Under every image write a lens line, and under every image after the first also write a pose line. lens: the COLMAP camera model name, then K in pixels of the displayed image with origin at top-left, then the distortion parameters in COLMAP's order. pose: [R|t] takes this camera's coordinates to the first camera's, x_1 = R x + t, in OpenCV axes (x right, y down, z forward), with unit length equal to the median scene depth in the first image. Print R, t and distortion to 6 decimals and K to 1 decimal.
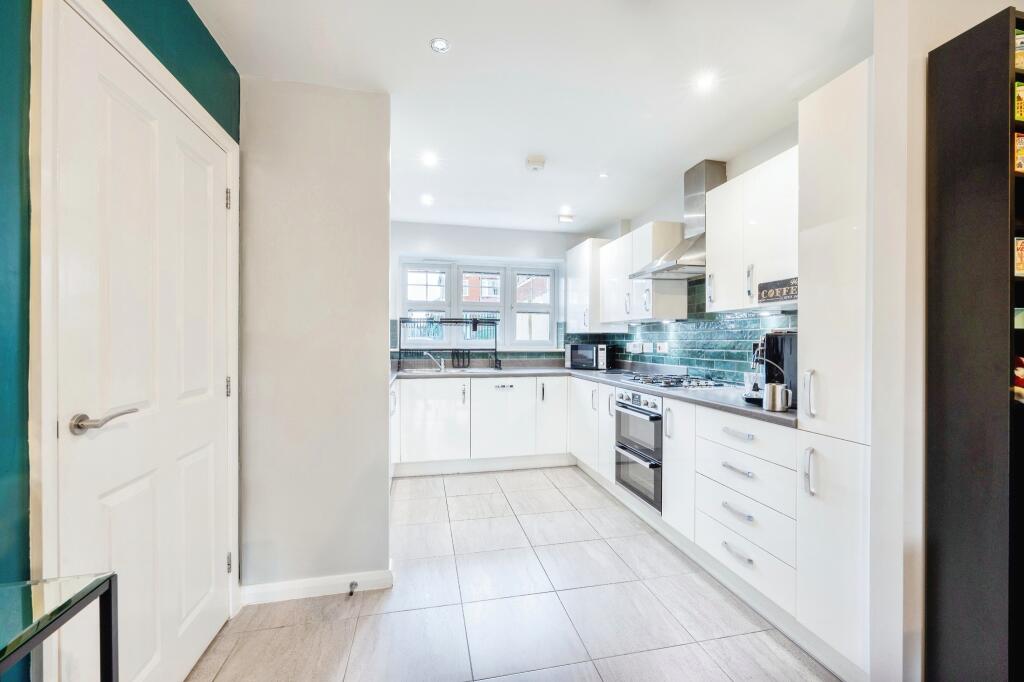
lens RADIAL K [[414.5, 0, 513.9], [0, 414.5, 342.0], [0, 0, 1]] dist [-0.000336, -0.000015]
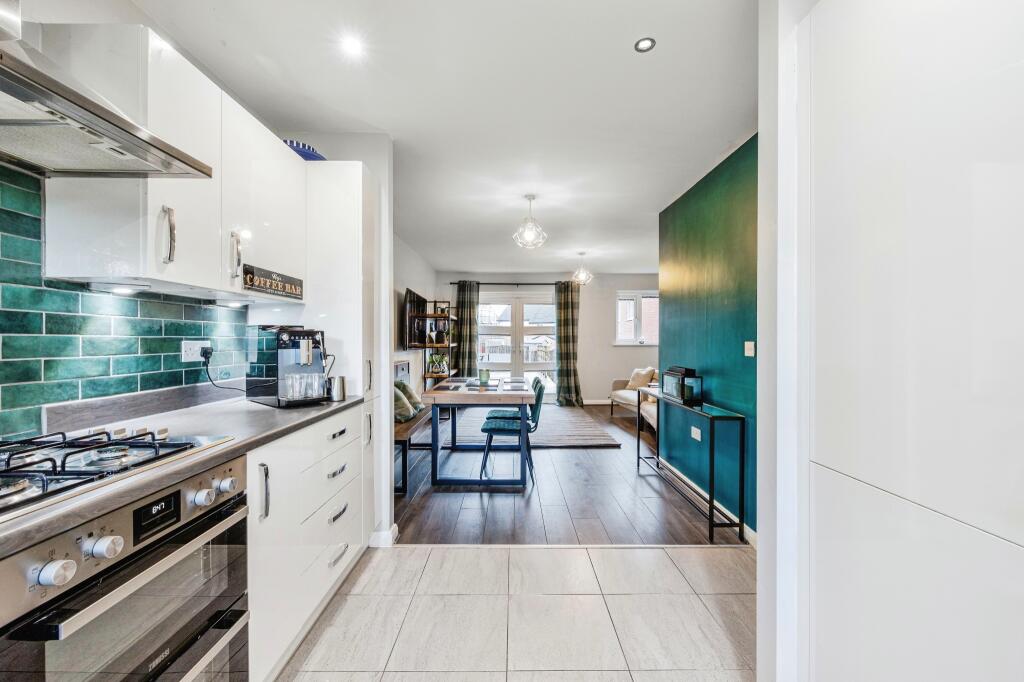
lens RADIAL K [[414.5, 0, 520.2], [0, 414.5, 339.2], [0, 0, 1]] dist [-0.000336, -0.000015]
pose [[-0.980645, -0.008258, 0.195622, -0.065049], [-0.007462, 0.999961, 0.004809, -0.008009], [-0.195654, 0.003256, -0.980668, 1.717765]]
